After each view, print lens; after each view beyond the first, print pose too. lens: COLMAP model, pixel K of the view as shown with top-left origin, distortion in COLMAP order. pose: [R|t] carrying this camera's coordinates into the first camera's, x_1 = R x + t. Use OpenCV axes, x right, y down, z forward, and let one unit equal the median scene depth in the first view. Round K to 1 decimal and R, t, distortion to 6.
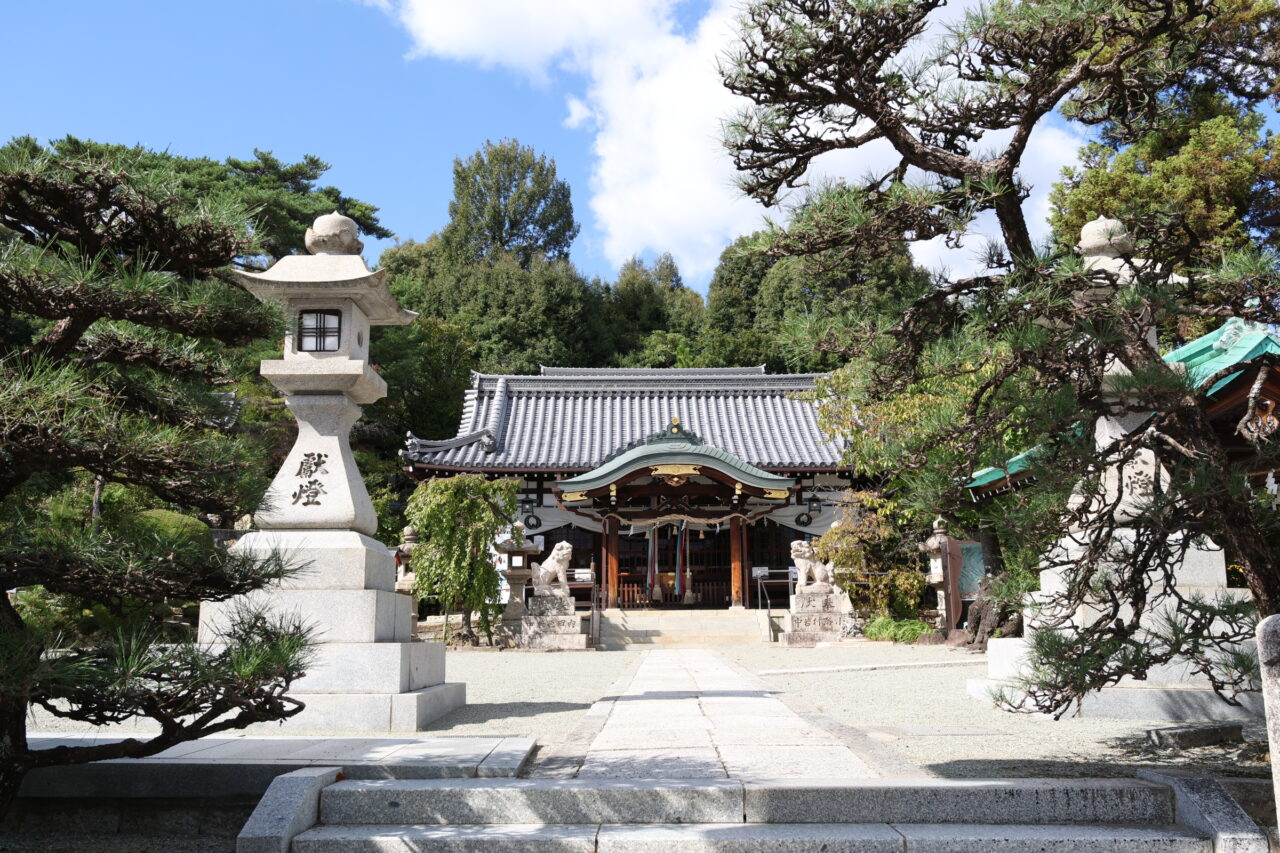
lens RADIAL K [[1051.8, 0, 640.0], [0, 1051.8, 426.5], [0, 0, 1]] dist [-0.001629, 0.000048]
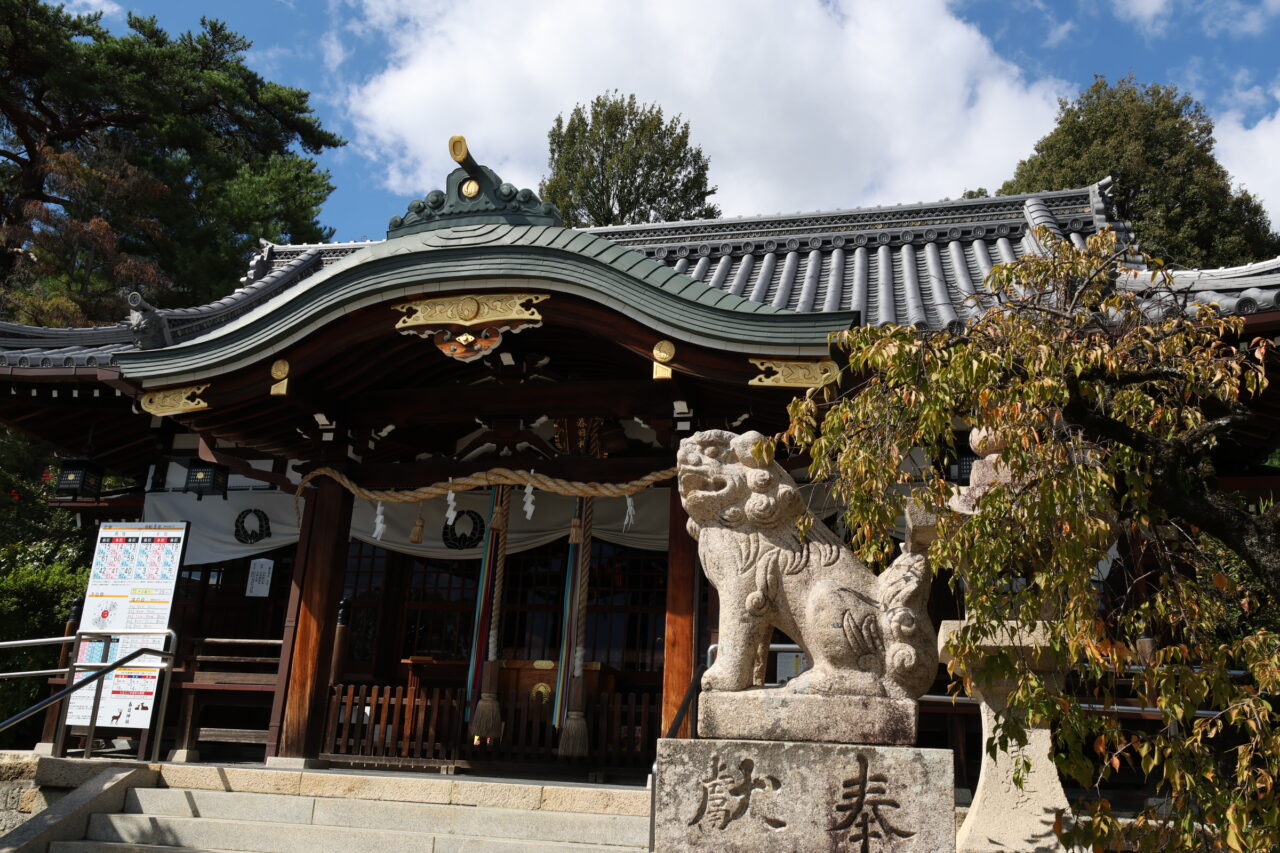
lens RADIAL K [[1051.8, 0, 640.0], [0, 1051.8, 426.5], [0, 0, 1]] dist [-0.001629, 0.000048]
pose [[0.968504, -0.025811, -0.247658, 0.159443], [-0.004830, 0.992478, -0.122325, 0.113193], [0.248953, 0.119668, 0.961094, 0.717766]]
